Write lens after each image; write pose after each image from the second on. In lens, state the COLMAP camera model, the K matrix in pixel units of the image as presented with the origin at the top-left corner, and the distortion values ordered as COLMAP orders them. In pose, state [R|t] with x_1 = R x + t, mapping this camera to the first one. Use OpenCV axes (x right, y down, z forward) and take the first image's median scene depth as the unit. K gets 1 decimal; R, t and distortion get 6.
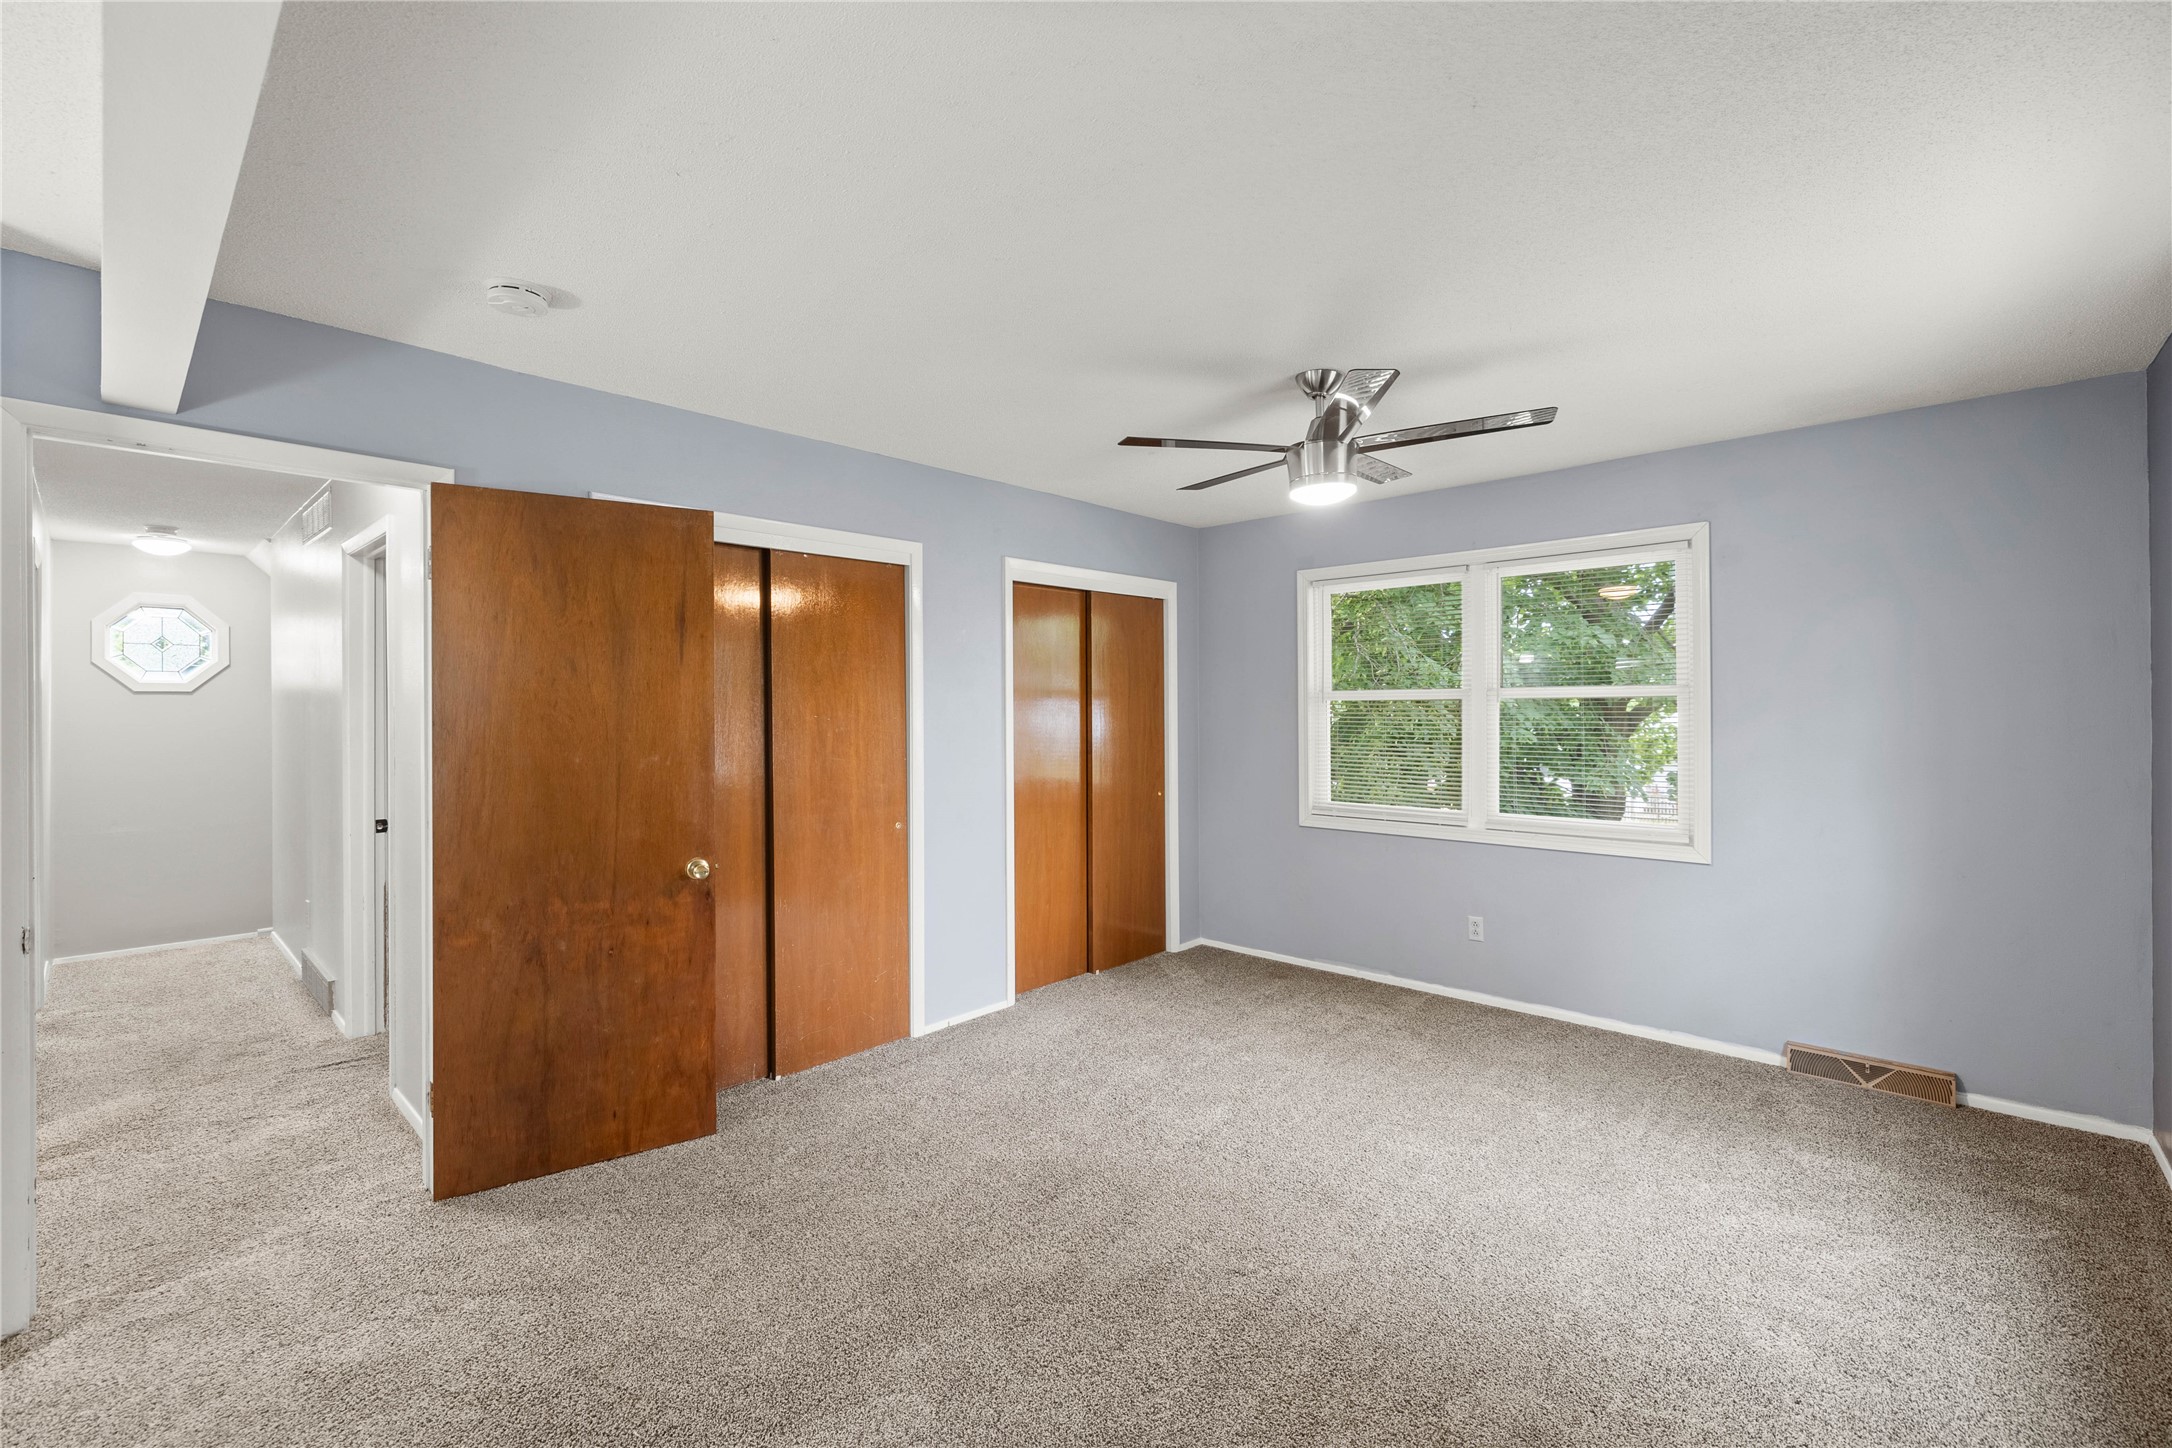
lens RADIAL K [[918.7, 0, 1079.6], [0, 918.7, 713.2], [0, 0, 1]] dist [0.001996, 0.000080]
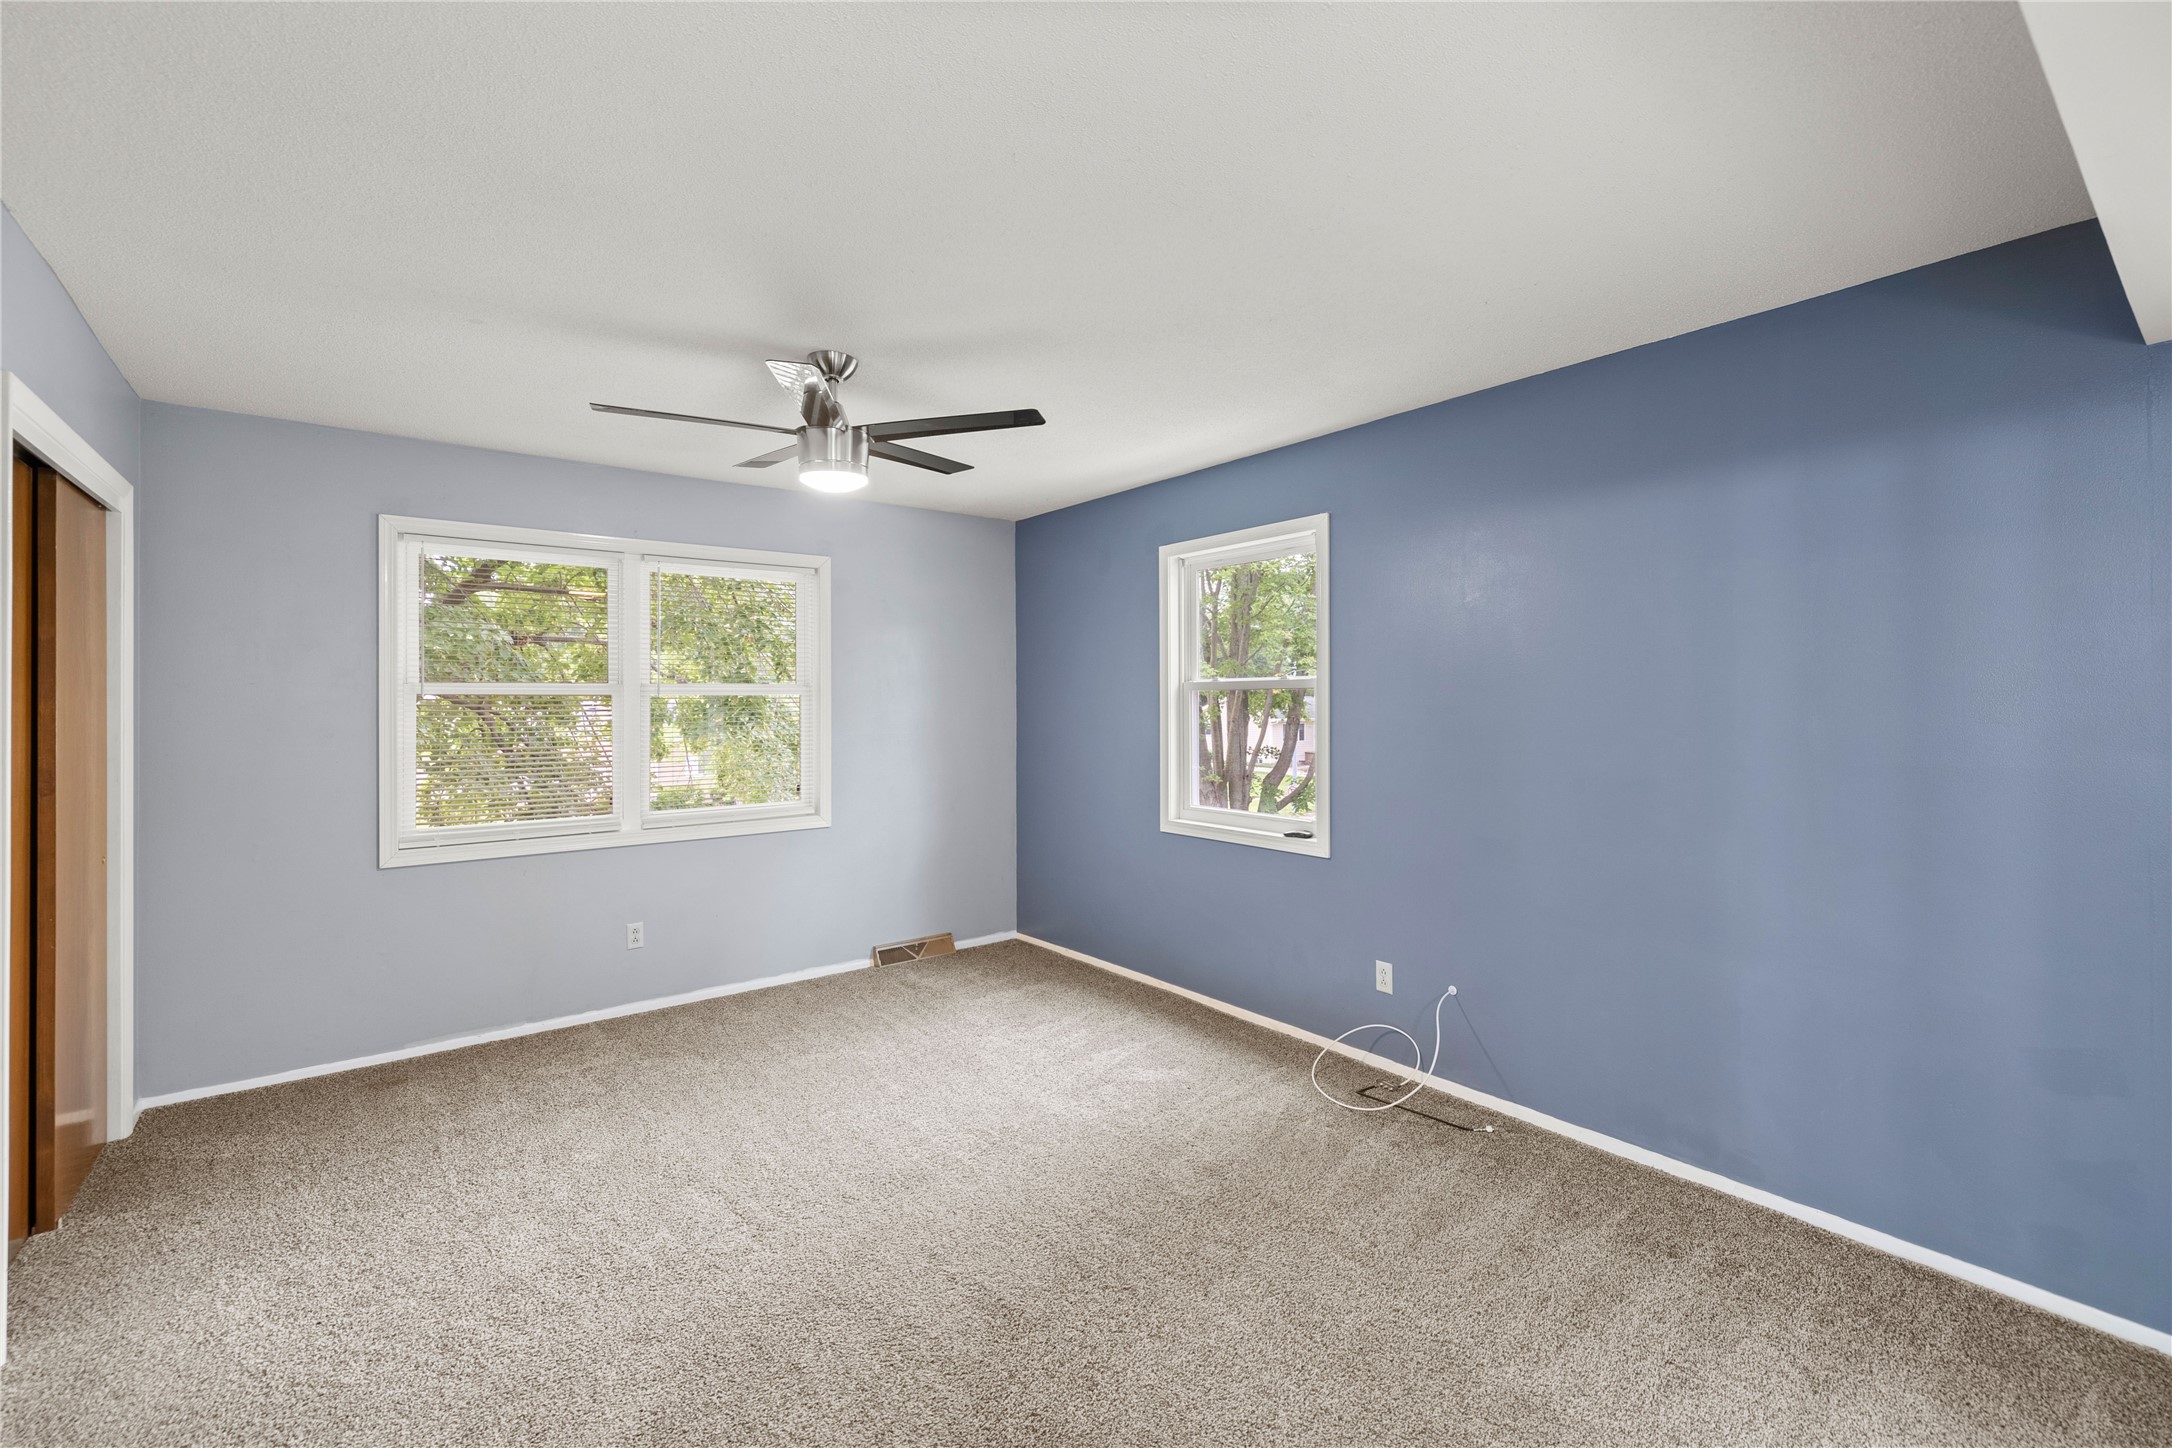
lens RADIAL K [[915.0, 0, 1074.0], [0, 915.0, 703.5], [0, 0, 1]] dist [0.000169, 0.000135]
pose [[0.157312, 0.000554, 0.987549, -0.507305], [0.009531, 0.999952, -0.002079, -0.000079], [-0.987503, 0.009740, 0.157299, 0.466523]]
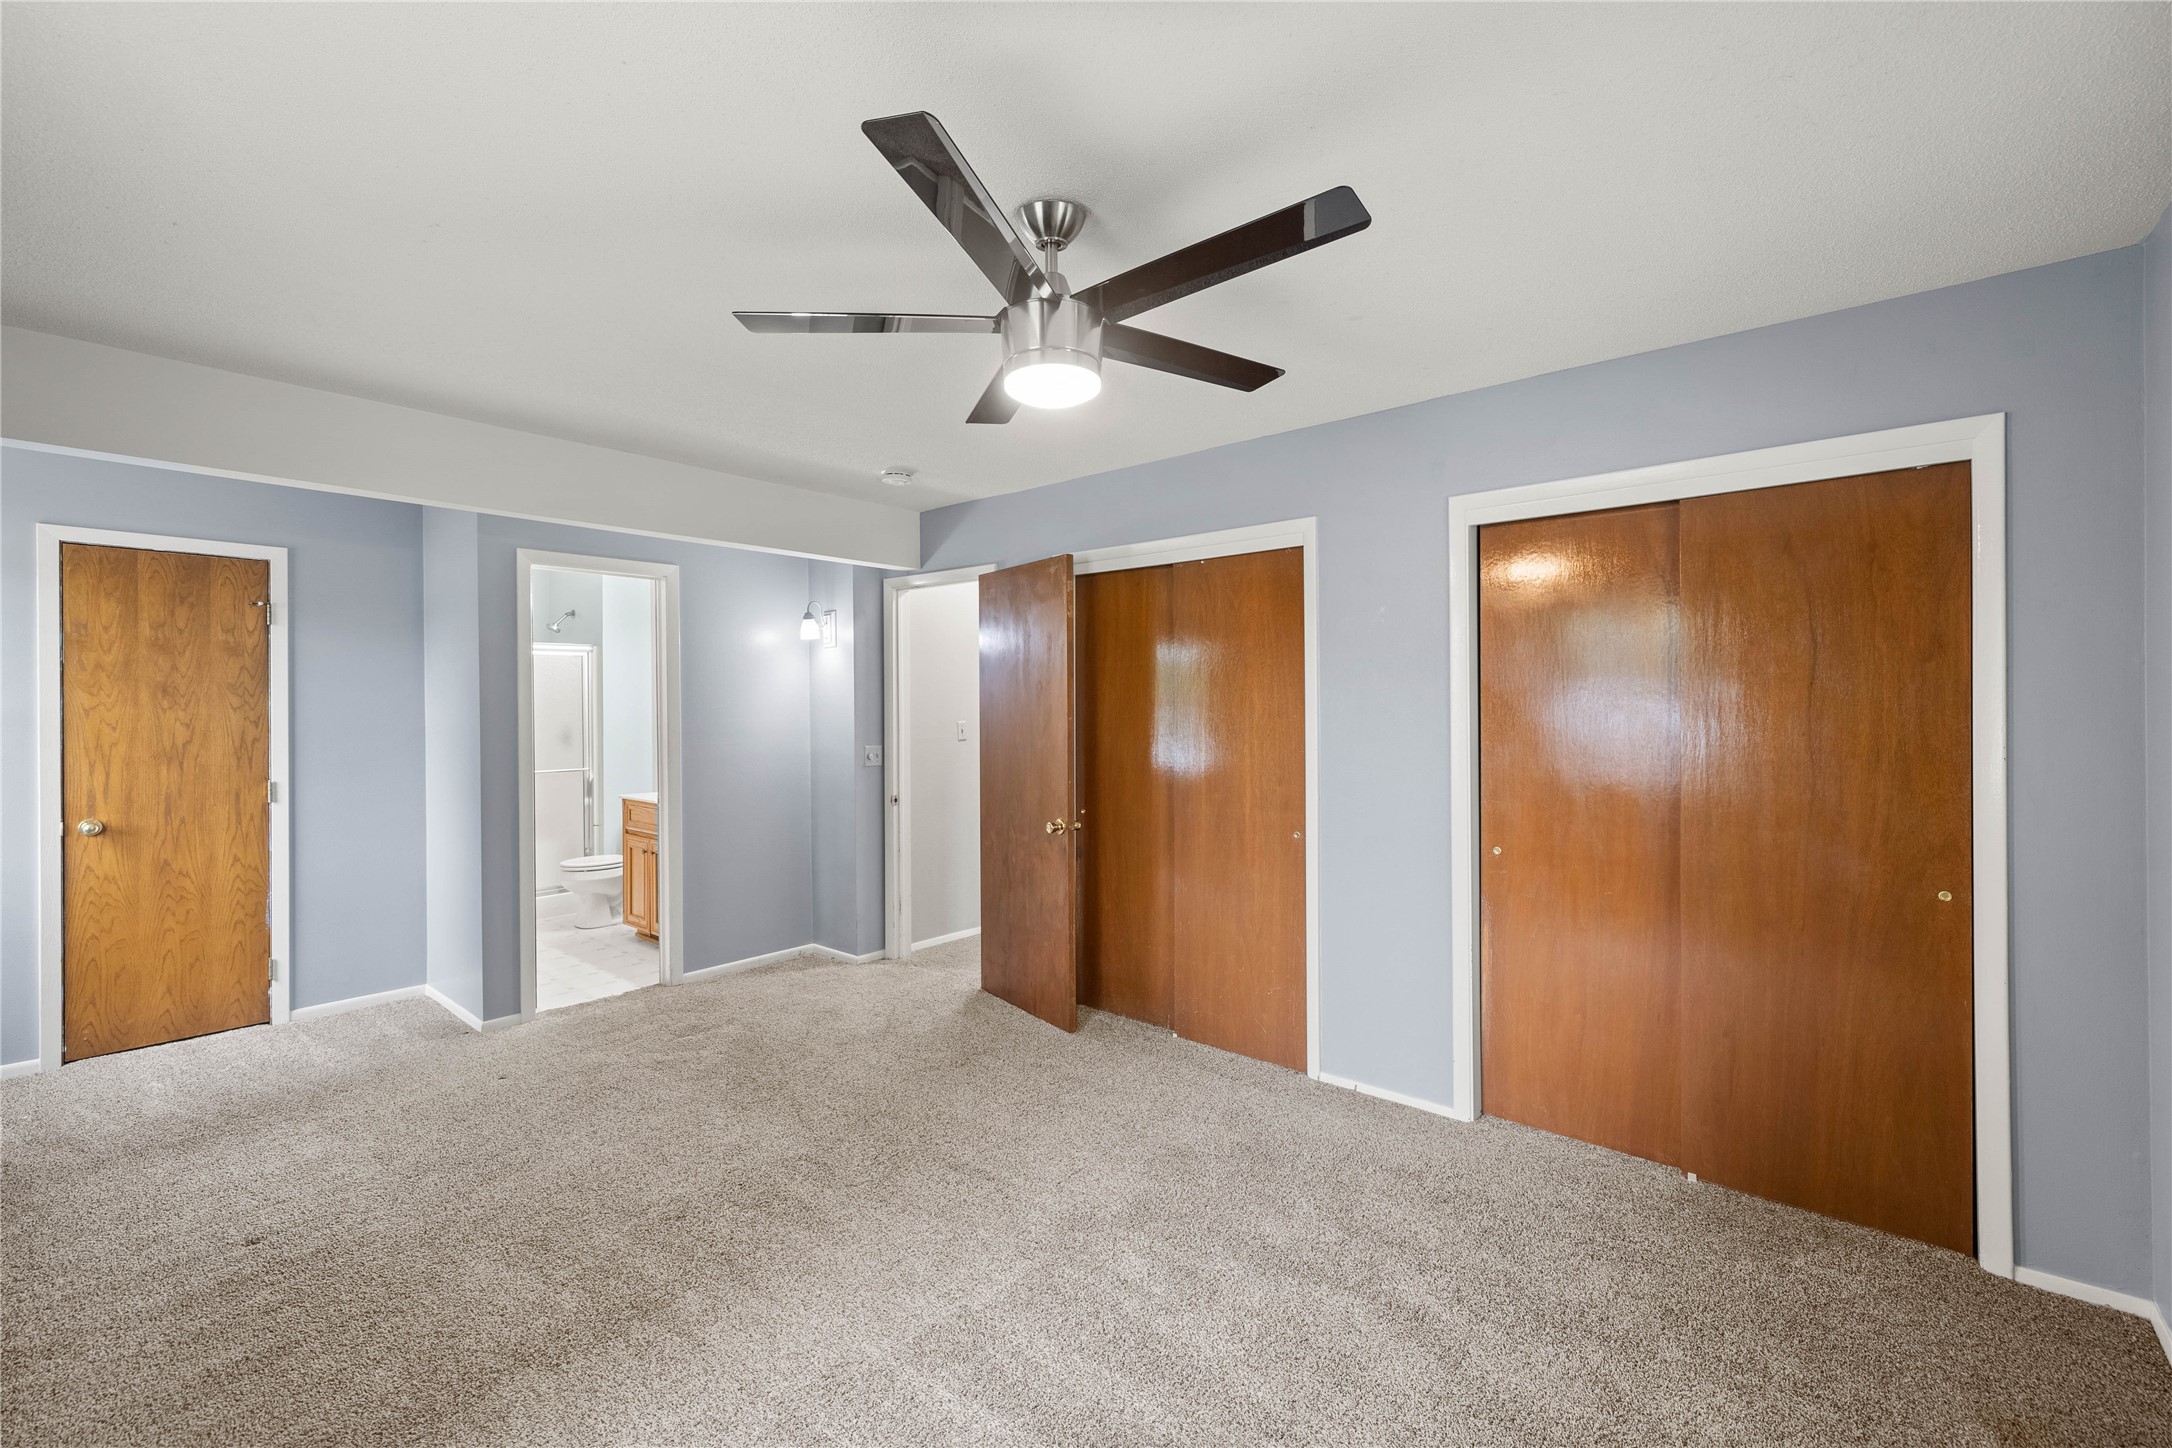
lens RADIAL K [[918.7, 0, 1079.6], [0, 918.7, 713.2], [0, 0, 1]] dist [0.001996, 0.000080]
pose [[0.036926, 0.008255, -0.999284, 0.725684], [-0.006075, 0.999949, 0.008036, -0.004231], [0.999300, 0.005774, 0.036974, 0.777764]]
